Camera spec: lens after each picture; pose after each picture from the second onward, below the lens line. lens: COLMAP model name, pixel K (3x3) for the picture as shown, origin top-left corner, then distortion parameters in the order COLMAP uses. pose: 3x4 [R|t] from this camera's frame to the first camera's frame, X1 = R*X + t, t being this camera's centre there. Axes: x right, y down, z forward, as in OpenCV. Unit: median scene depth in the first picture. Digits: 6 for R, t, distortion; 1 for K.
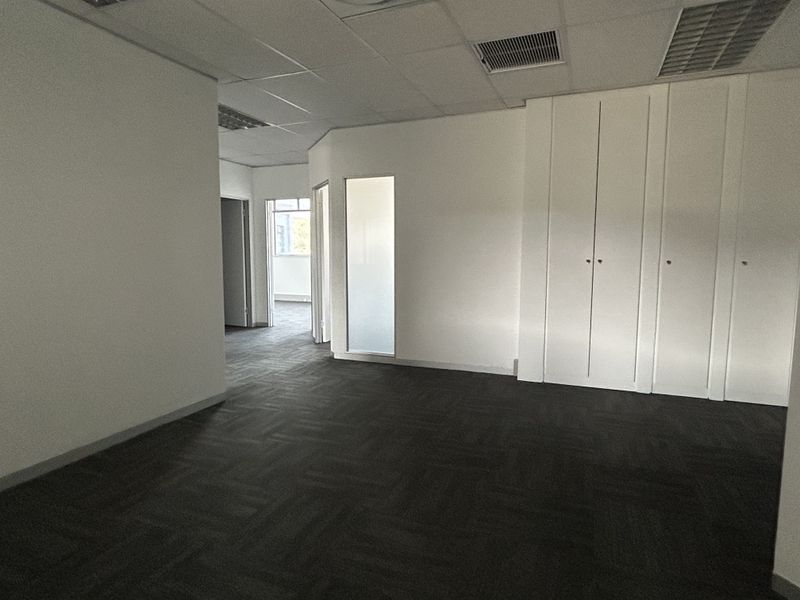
lens RADIAL K [[468.2, 0, 400.0], [0, 468.2, 300.0], [0, 0, 1]] dist [-0.004936, -0.001299]
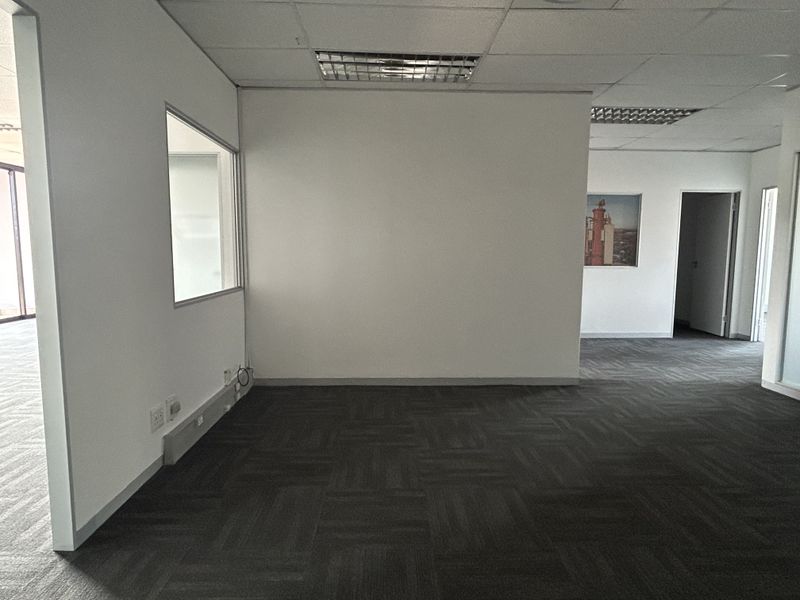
lens RADIAL K [[468.2, 0, 400.0], [0, 468.2, 300.0], [0, 0, 1]] dist [-0.004936, -0.001299]
pose [[0.396708, 0.096008, -0.912910, 0.385342], [-0.097934, 0.993266, 0.061901, -0.010116], [0.912706, 0.064848, 0.403439, 0.146028]]
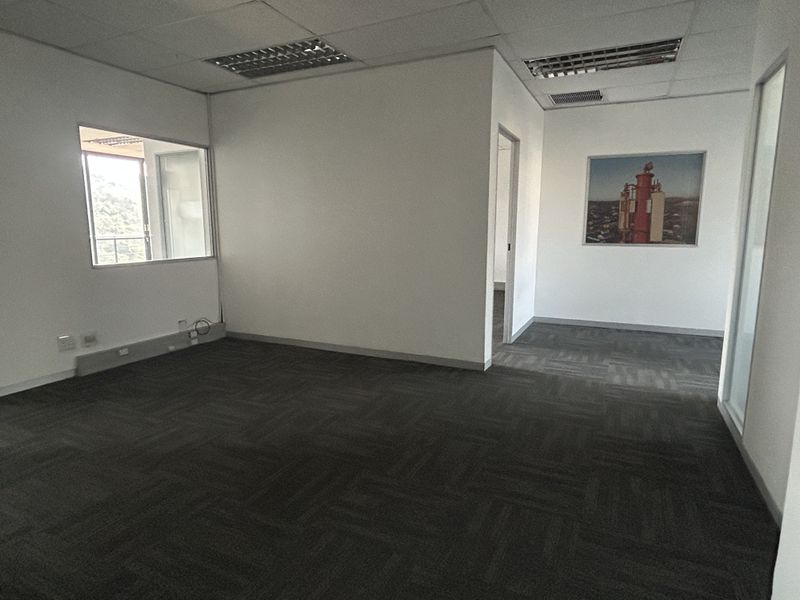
lens RADIAL K [[468.2, 0, 400.0], [0, 468.2, 300.0], [0, 0, 1]] dist [-0.004936, -0.001299]
pose [[-0.059030, 0.154384, -0.986246, 0.539891], [-0.101386, 0.981933, 0.159777, -0.072680], [0.993094, 0.109423, -0.042311, 0.740117]]
